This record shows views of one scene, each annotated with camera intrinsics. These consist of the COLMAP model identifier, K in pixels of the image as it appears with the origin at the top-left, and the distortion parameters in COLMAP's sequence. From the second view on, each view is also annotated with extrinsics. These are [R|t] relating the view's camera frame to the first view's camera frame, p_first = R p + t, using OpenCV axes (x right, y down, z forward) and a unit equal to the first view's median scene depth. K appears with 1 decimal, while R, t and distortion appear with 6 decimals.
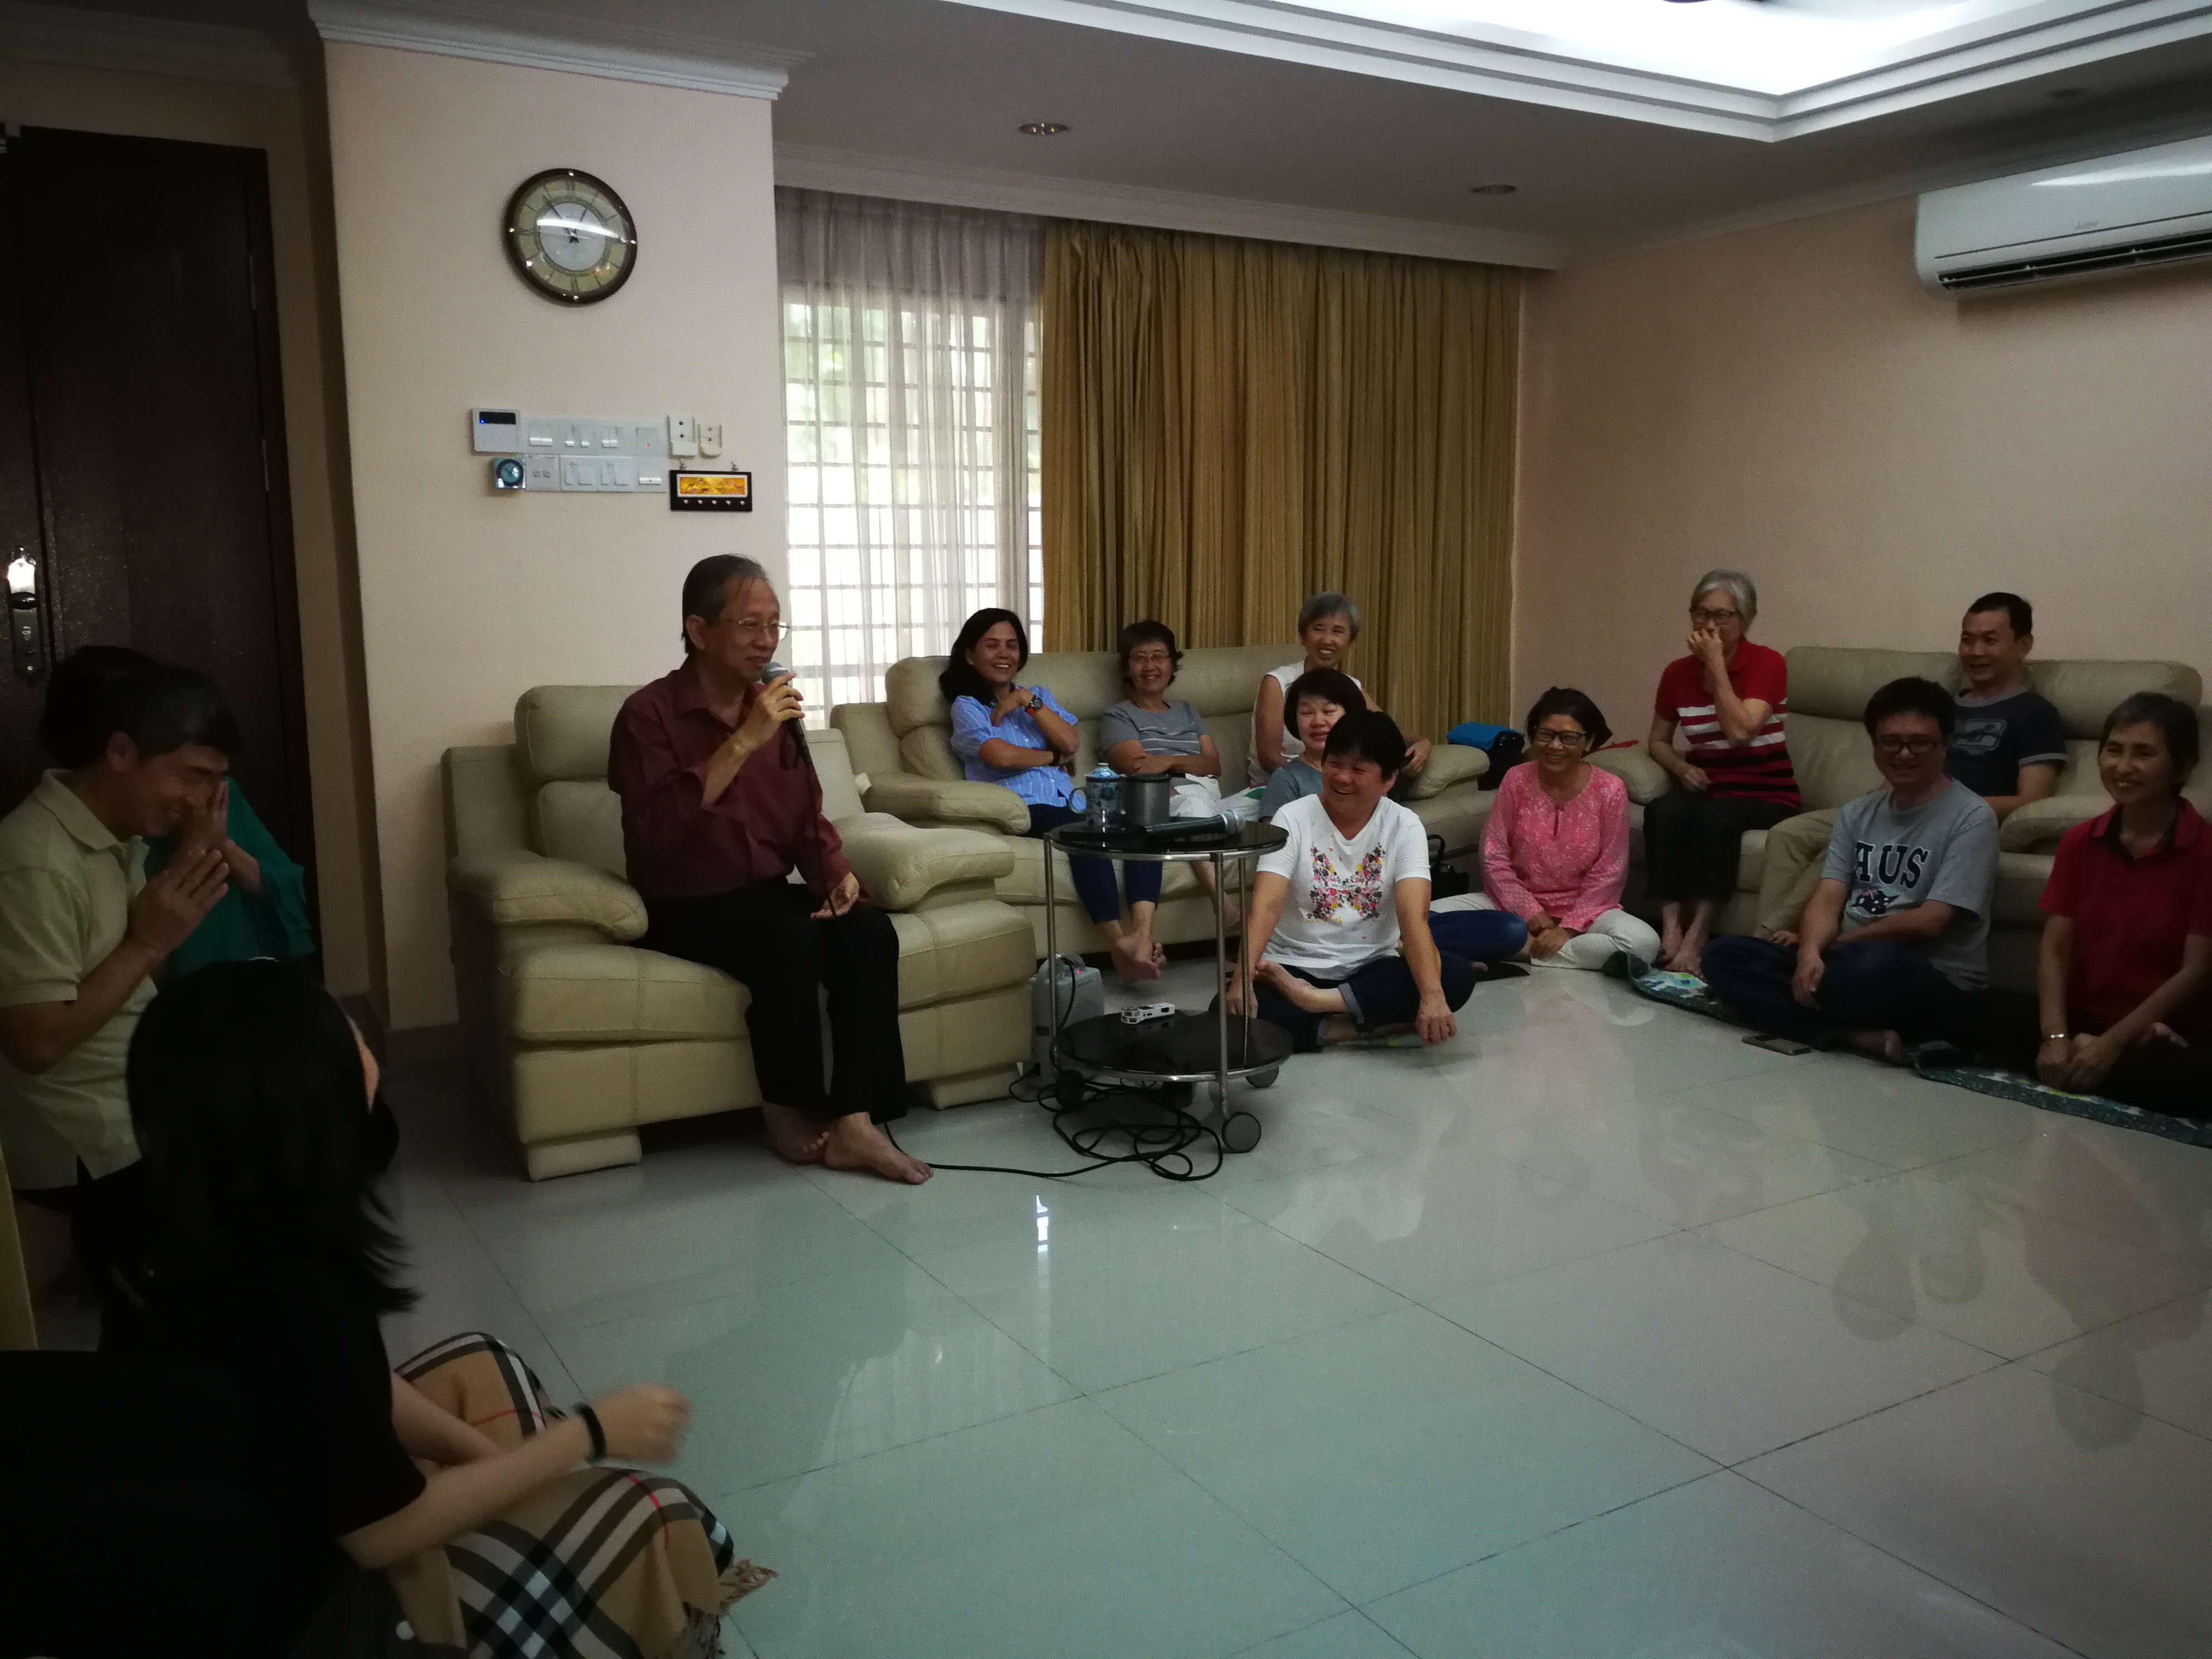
lens RADIAL K [[1825.3, 0, 1108.0], [0, 1825.3, 851.8], [0, 0, 1]] dist [-0.015103, -0.008098]
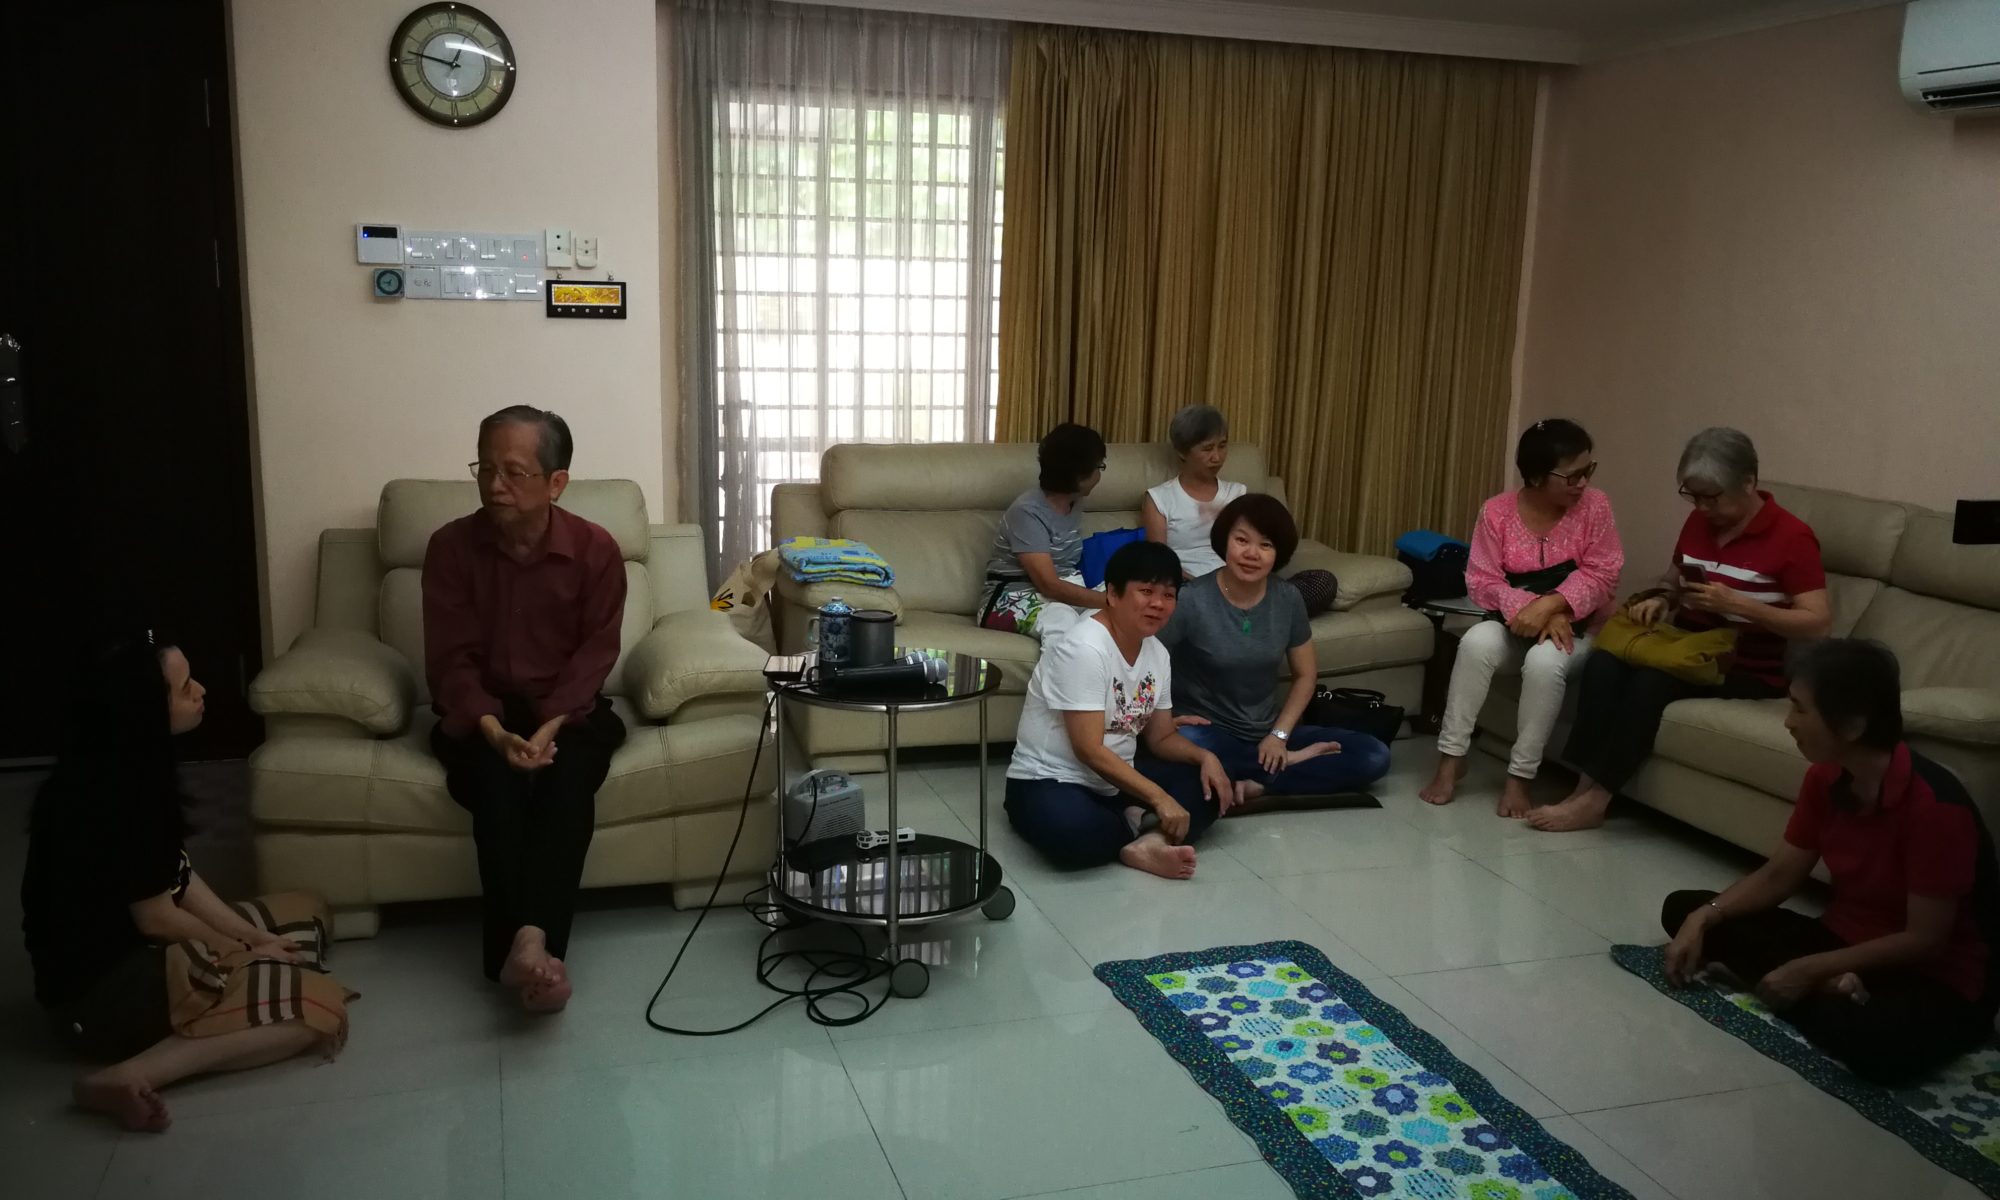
lens RADIAL K [[1655.0, 0, 1000.0], [0, 1655.0, 600.0], [0, 0, 1]] dist [-0.008212, -0.002076]
pose [[0.974099, 0.076334, -0.212846, 0.219111], [-0.068301, 0.996656, 0.044854, -0.073637], [0.215559, -0.029155, 0.976056, 0.084155]]
